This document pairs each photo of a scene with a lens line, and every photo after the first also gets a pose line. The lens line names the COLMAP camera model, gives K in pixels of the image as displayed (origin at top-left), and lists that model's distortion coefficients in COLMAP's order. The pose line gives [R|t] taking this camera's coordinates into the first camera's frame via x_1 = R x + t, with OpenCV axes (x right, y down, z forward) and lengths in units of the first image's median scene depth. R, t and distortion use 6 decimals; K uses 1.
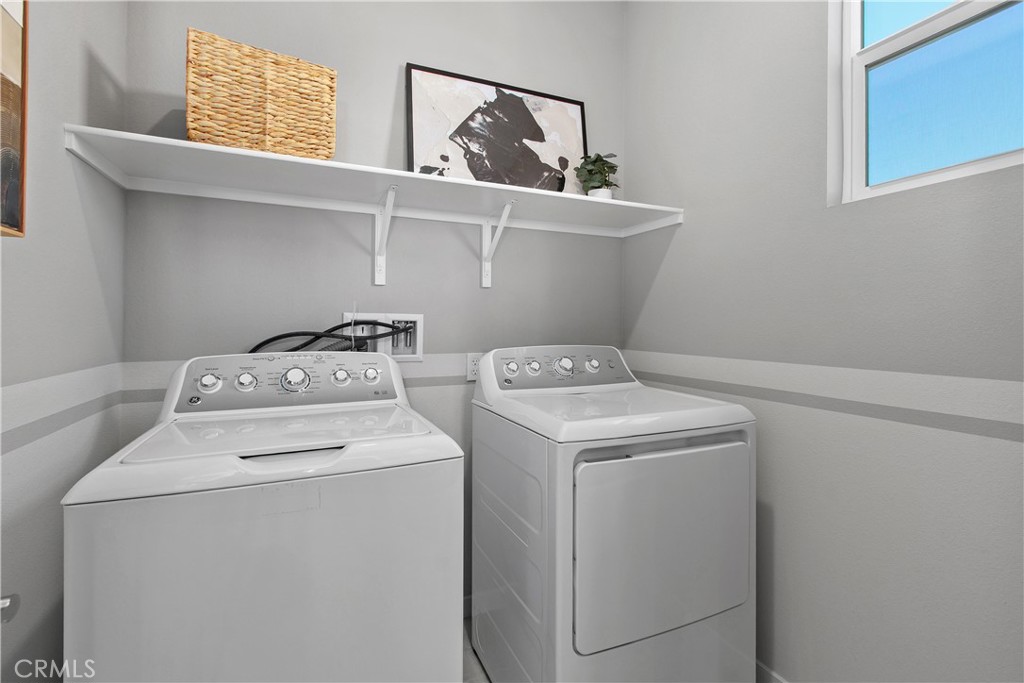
lens RADIAL K [[477.6, 0, 532.8], [0, 477.6, 321.8], [0, 0, 1]] dist [0.002416, 0.000098]
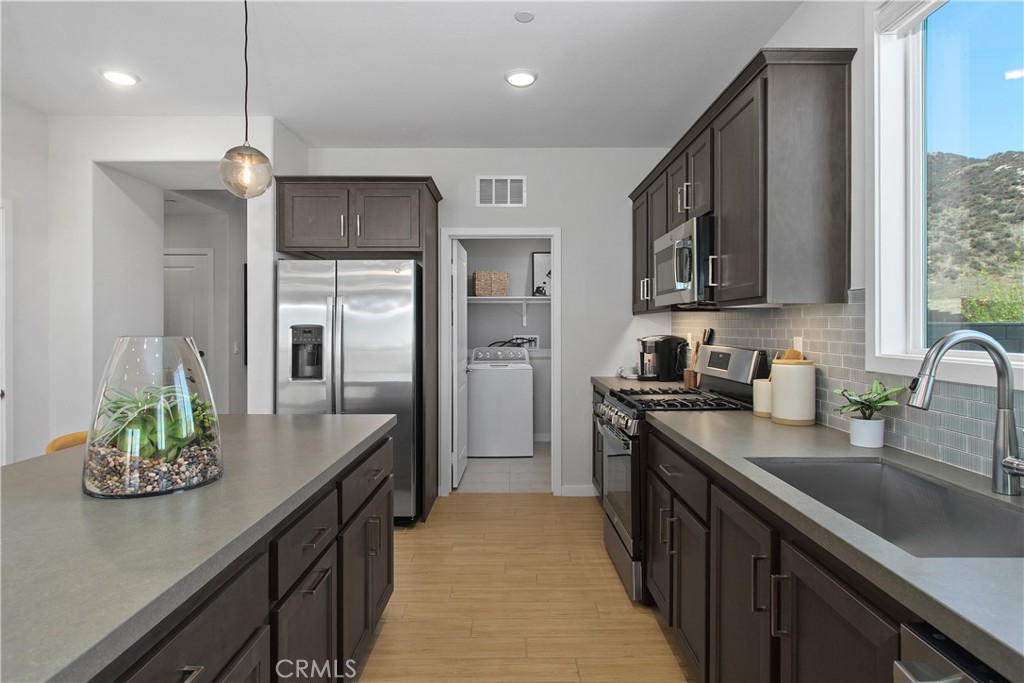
lens RADIAL K [[572.7, 0, 512.0], [0, 572.7, 334.0], [0, 0, 1]] dist [0.002513, -0.000305]
pose [[0.890442, 0.004676, -0.455073, 1.286856], [0.003315, 0.999854, 0.016760, -0.087332], [0.455085, -0.016432, 0.890297, -2.321867]]
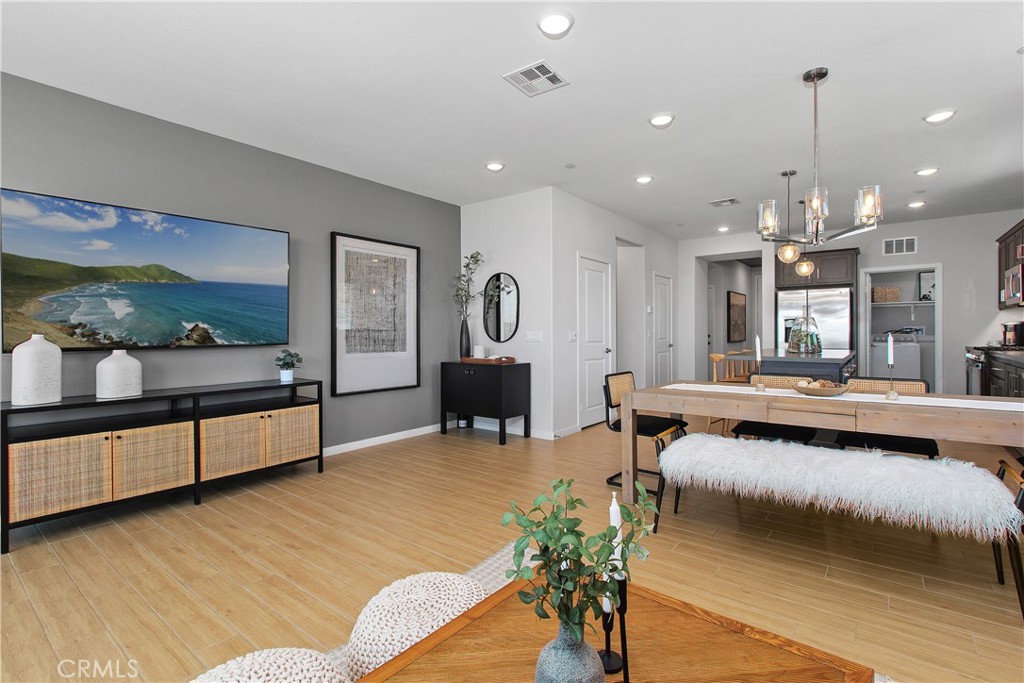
lens RADIAL K [[477.6, 0, 519.9], [0, 477.6, 335.7], [0, 0, 1]] dist [0.002416, 0.000098]
pose [[0.435815, 0.001884, -0.900034, 2.275508], [0.010330, 0.999921, 0.007095, 0.000665], [0.899977, -0.012390, 0.435762, -4.621226]]
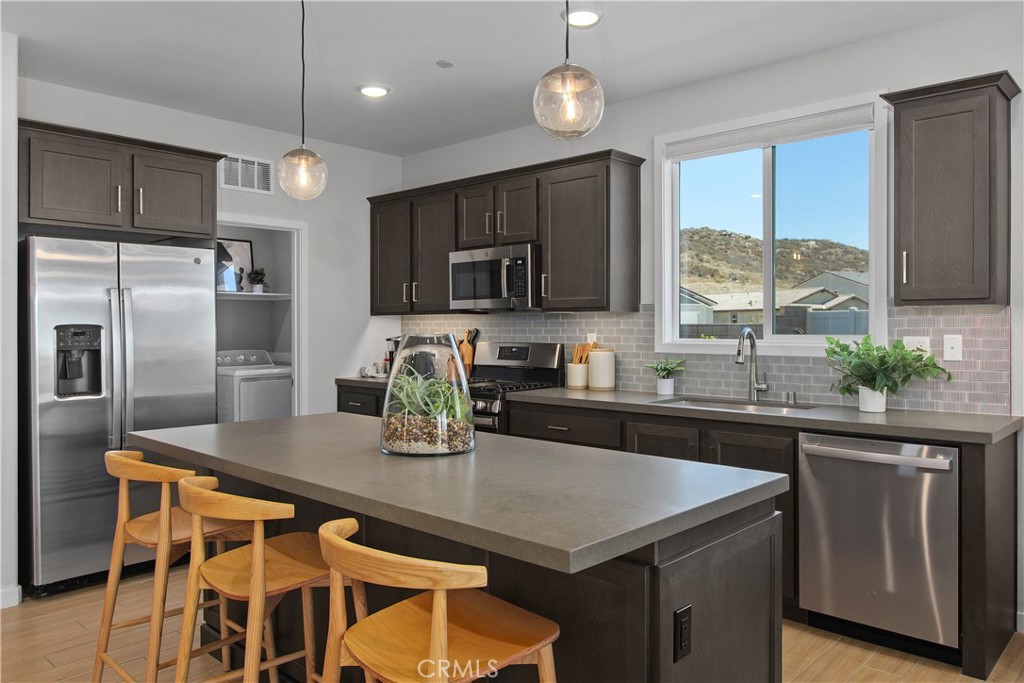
lens RADIAL K [[747.5, 0, 518.1], [0, 747.5, 338.1], [0, 0, 1]] dist [0.013159, 0.001904]
pose [[0.934794, -0.007158, 0.355117, 0.029962], [0.000259, 0.999810, 0.019471, -0.090858], [-0.355189, -0.018110, 0.934619, -3.208889]]
